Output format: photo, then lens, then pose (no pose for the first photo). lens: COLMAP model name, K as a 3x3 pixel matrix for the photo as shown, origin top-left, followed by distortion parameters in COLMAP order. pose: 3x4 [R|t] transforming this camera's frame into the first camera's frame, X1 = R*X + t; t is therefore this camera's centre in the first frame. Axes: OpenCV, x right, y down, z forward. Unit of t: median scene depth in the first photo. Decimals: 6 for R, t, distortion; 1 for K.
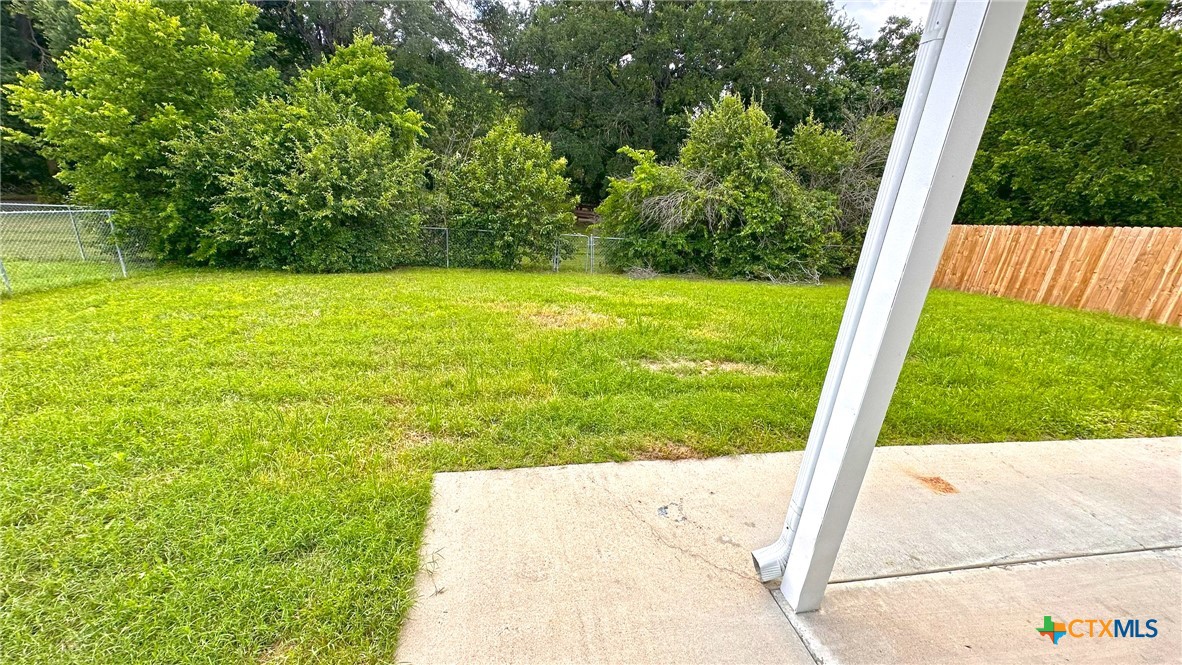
lens RADIAL K [[450.8, 0, 591.0], [0, 450.8, 332.5], [0, 0, 1]] dist [0.001106, 0.000259]
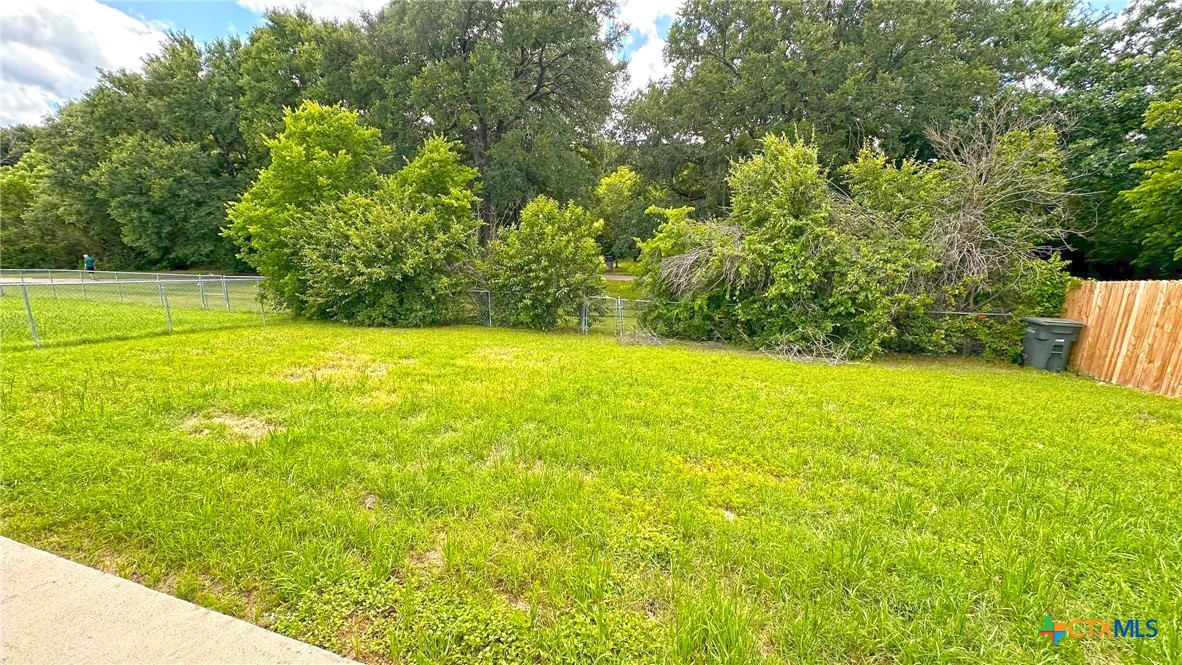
lens RADIAL K [[450.8, 0, 591.0], [0, 450.8, 332.5], [0, 0, 1]] dist [0.001106, 0.000259]
pose [[0.904573, 0.033984, -0.424961, 0.391432], [-0.090155, 0.989522, -0.112774, -0.033943], [0.416676, 0.140325, 0.898159, 0.153448]]
